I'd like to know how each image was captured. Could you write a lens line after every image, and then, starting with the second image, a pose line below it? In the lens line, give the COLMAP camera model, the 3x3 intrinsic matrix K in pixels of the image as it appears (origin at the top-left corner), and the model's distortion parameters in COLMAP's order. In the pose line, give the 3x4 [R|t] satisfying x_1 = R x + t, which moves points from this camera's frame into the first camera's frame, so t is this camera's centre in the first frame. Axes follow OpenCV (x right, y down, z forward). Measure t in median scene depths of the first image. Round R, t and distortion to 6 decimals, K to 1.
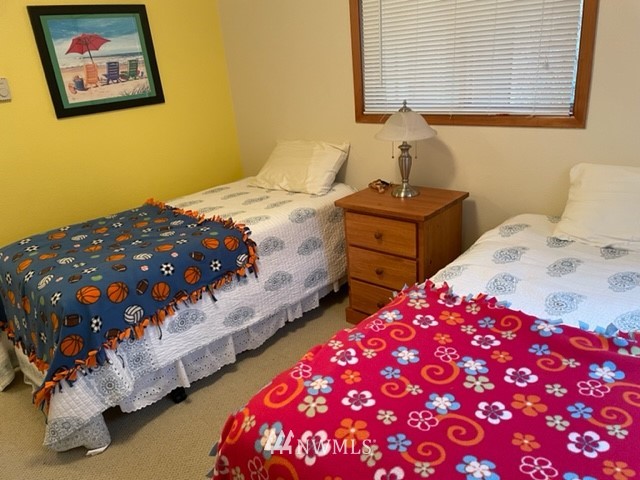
lens RADIAL K [[487.2, 0, 320.0], [0, 487.2, 240.0], [0, 0, 1]] dist [0.105310, -0.126816]
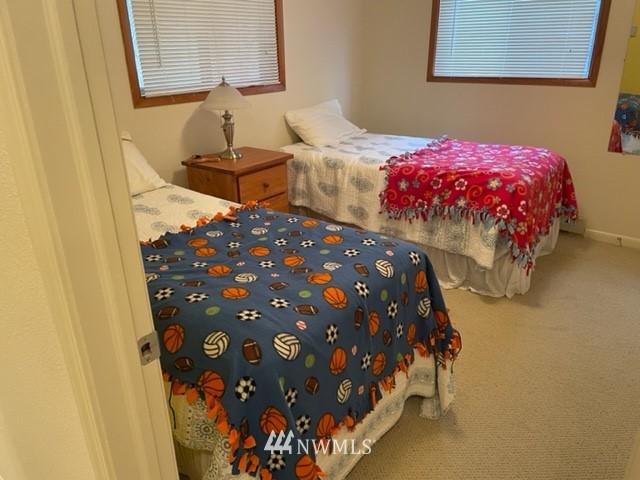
lens RADIAL K [[487.2, 0, 320.0], [0, 487.2, 240.0], [0, 0, 1]] dist [0.105310, -0.126816]
pose [[-0.087873, -0.292851, 0.952112, -1.107535], [0.374219, 0.876093, 0.304007, -0.211219], [-0.923168, 0.383012, 0.032605, 0.884974]]
